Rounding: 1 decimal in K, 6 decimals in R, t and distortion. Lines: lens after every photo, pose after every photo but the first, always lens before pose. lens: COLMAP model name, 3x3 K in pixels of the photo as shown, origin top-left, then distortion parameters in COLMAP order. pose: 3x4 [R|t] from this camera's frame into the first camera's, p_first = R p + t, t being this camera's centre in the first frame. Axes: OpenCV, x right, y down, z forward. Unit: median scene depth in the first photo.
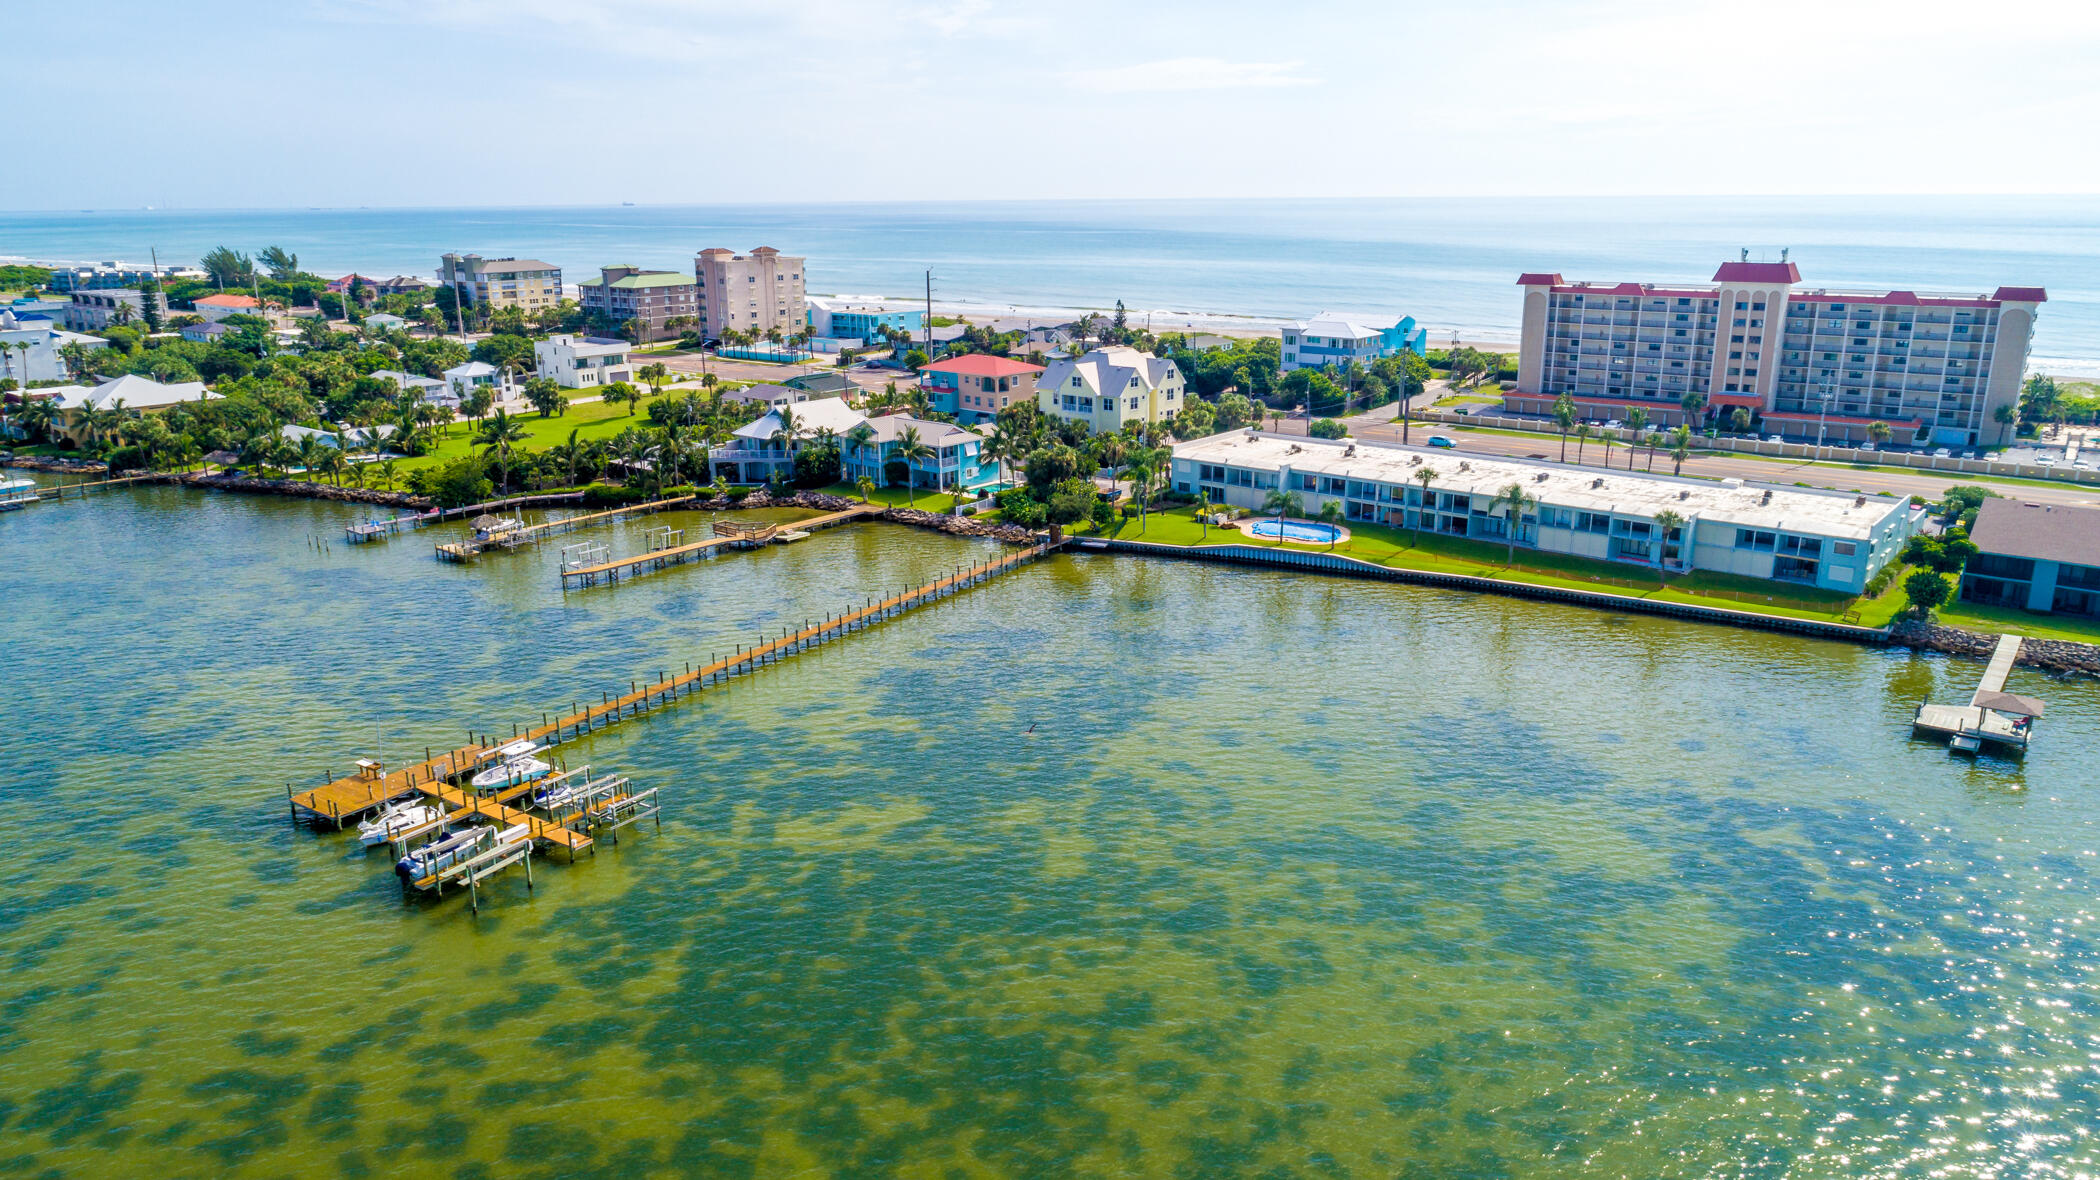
lens RADIAL K [[1407.1, 0, 1050.5], [0, 1407.1, 594.4], [0, 0, 1]] dist [-0.014145, 0.004647]
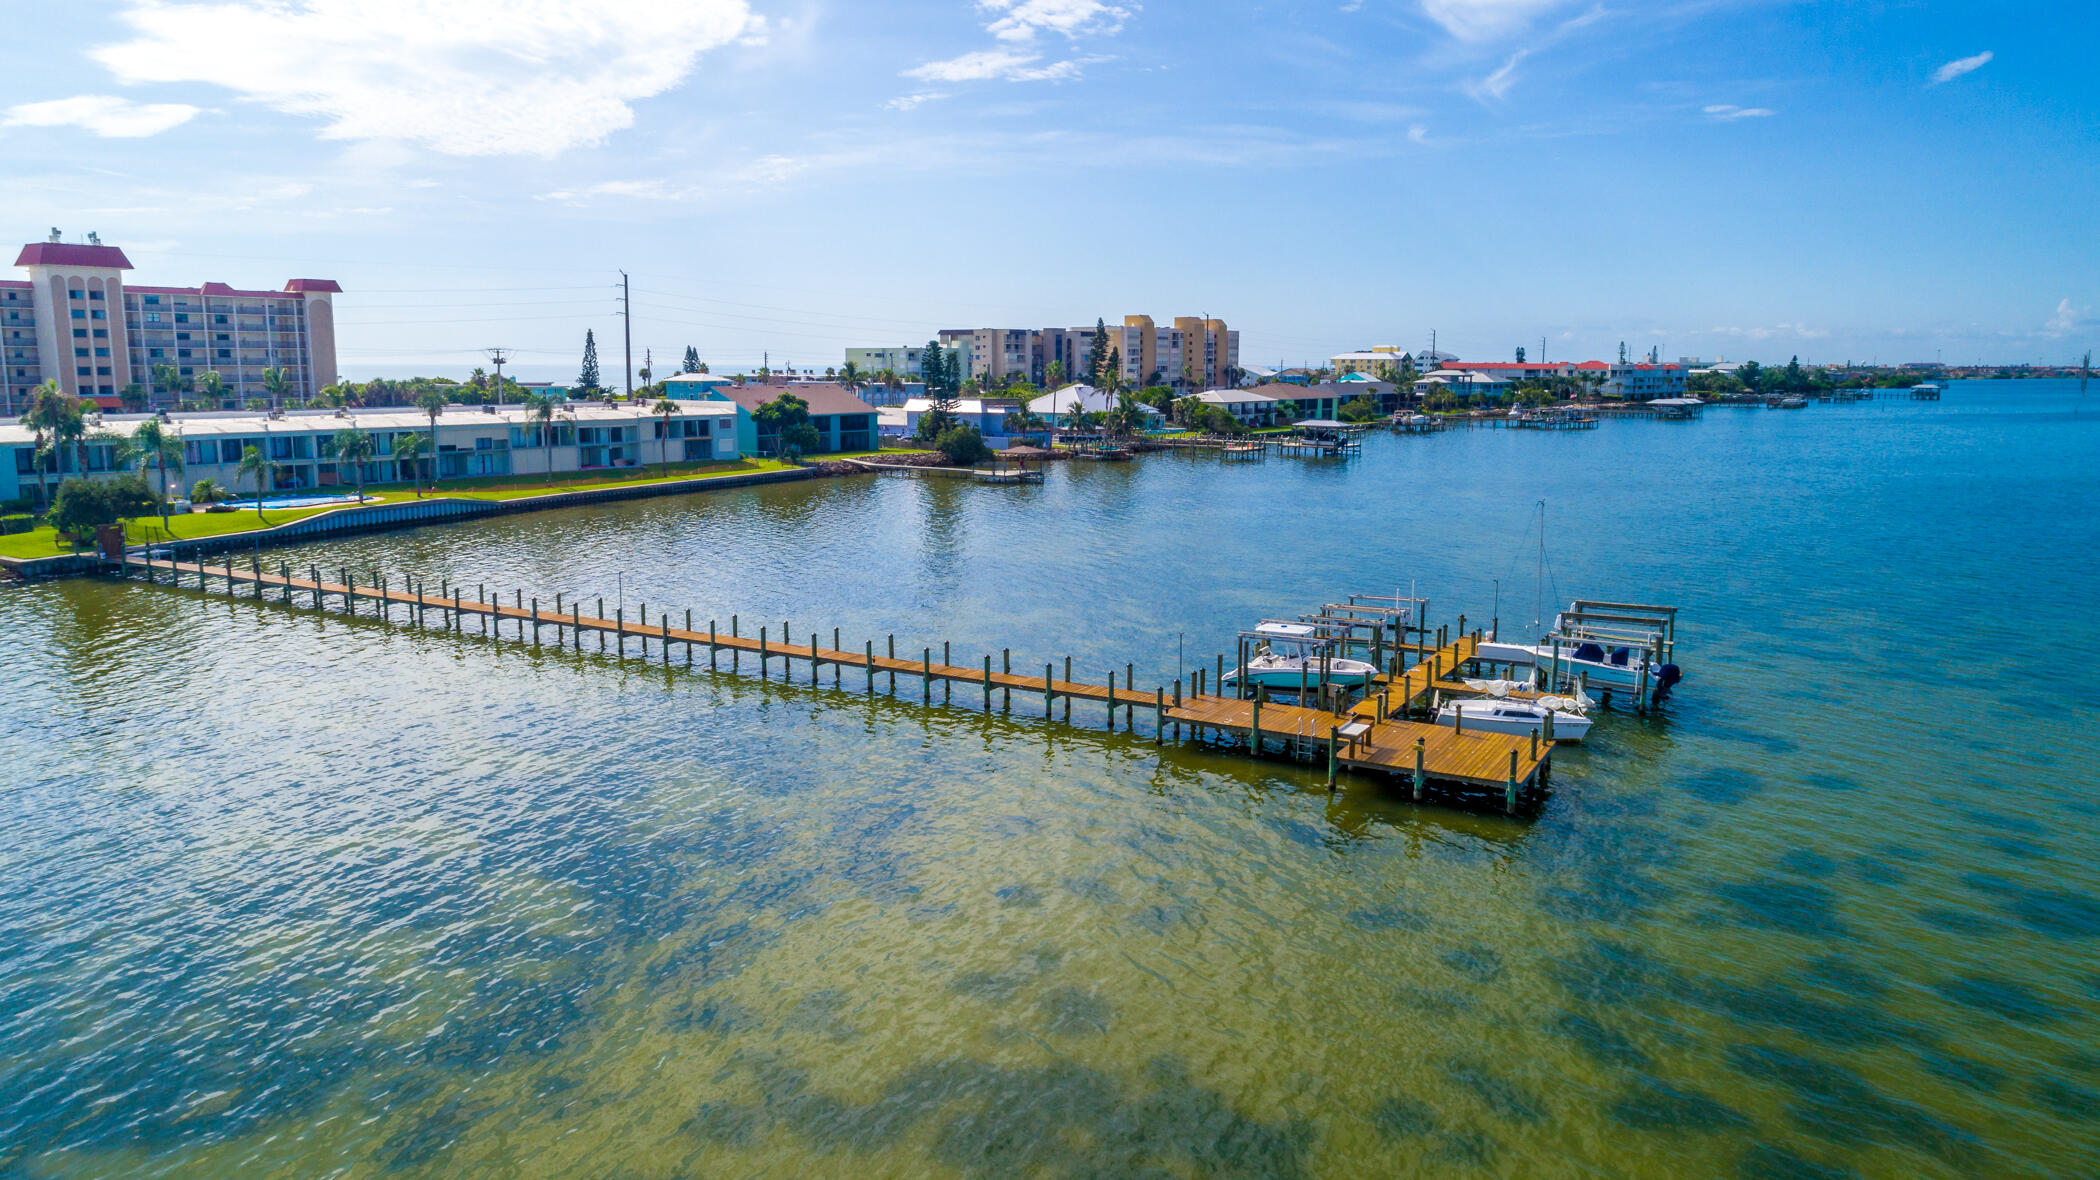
lens RADIAL K [[1417.0, 0, 1050.0], [0, 1417.0, 590.0], [0, 0, 1]] dist [-0.013306, 0.006359]
pose [[-0.072072, -0.146972, 0.986511, -0.426749], [0.274260, 0.948035, 0.161277, -0.010251], [-0.958951, 0.282184, -0.028018, 0.505095]]
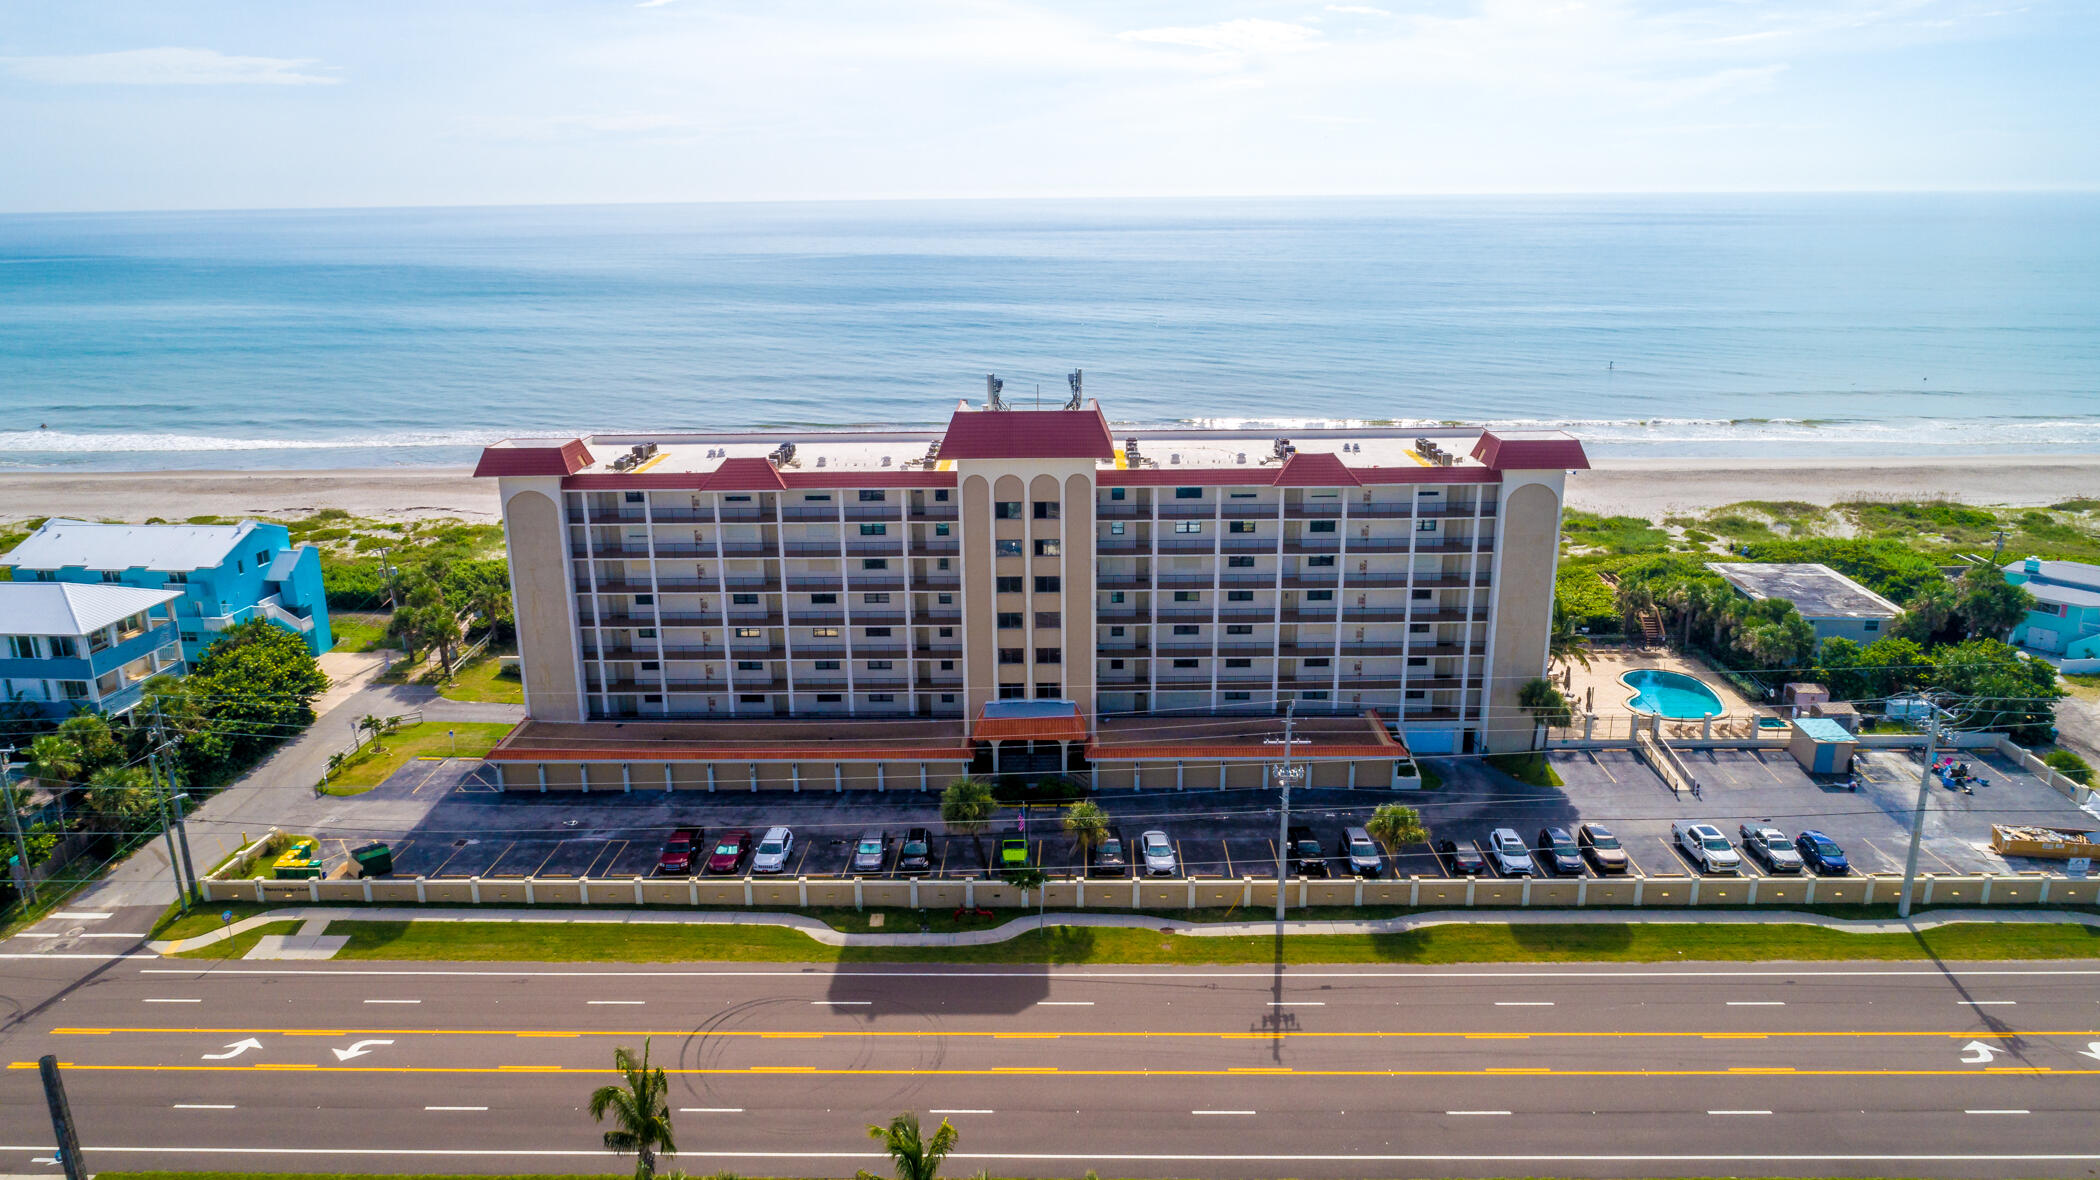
lens RADIAL K [[1407.1, 0, 1050.5], [0, 1407.1, 594.4], [0, 0, 1]] dist [-0.014145, 0.004647]
pose [[0.811386, -0.159320, 0.562379, 0.259761], [0.163611, 0.985580, 0.043158, -0.197269], [-0.561145, 0.056994, 0.825753, 0.642952]]
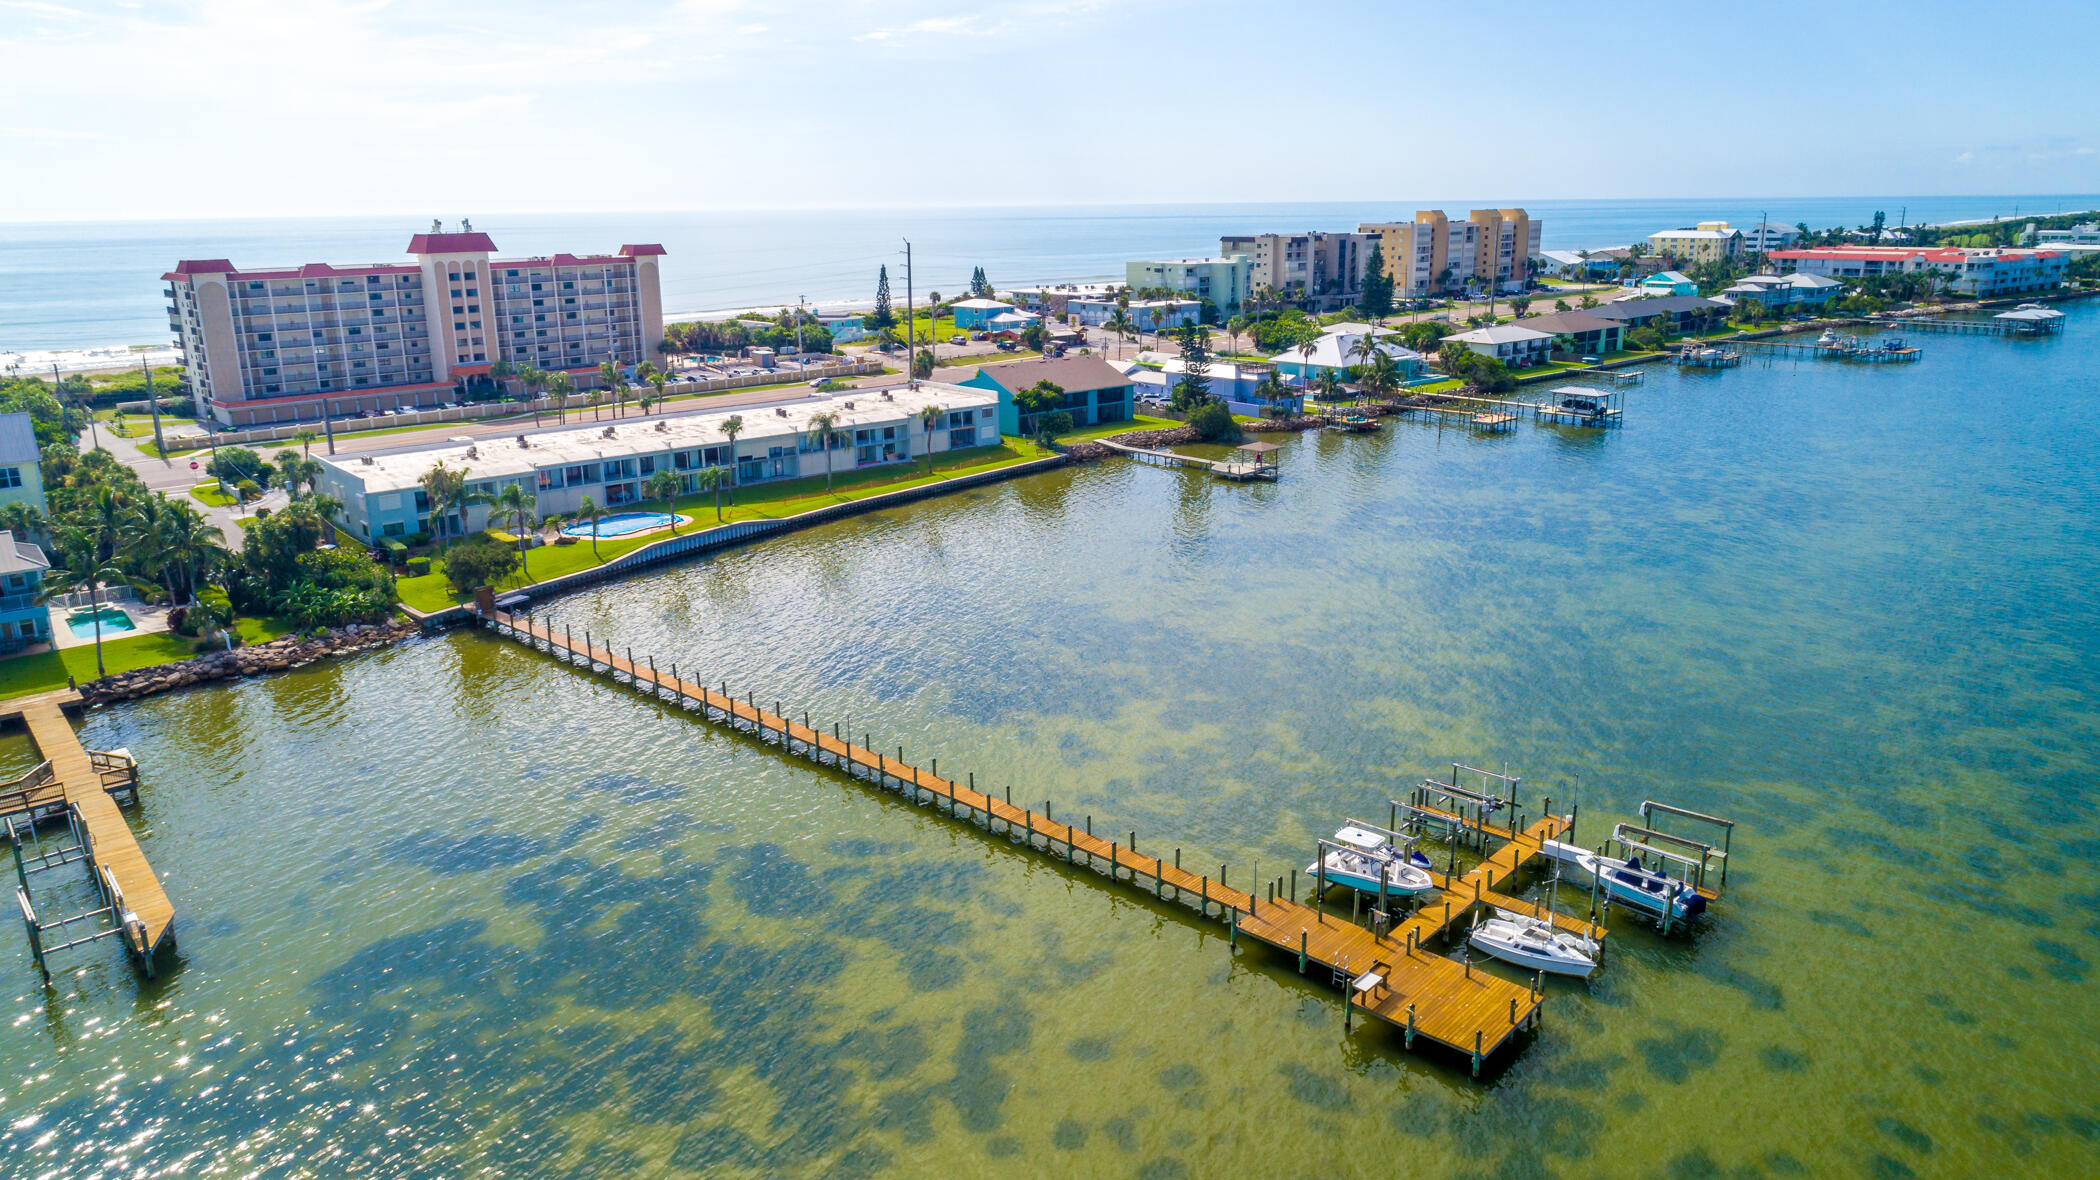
lens RADIAL K [[1417.0, 0, 1050.0], [0, 1417.0, 590.0], [0, 0, 1]] dist [-0.013306, 0.006359]
pose [[0.139718, -0.253496, 0.957193, -0.470034], [0.282212, 0.936777, 0.206896, -0.085148], [-0.949123, 0.241224, 0.202424, 0.446924]]
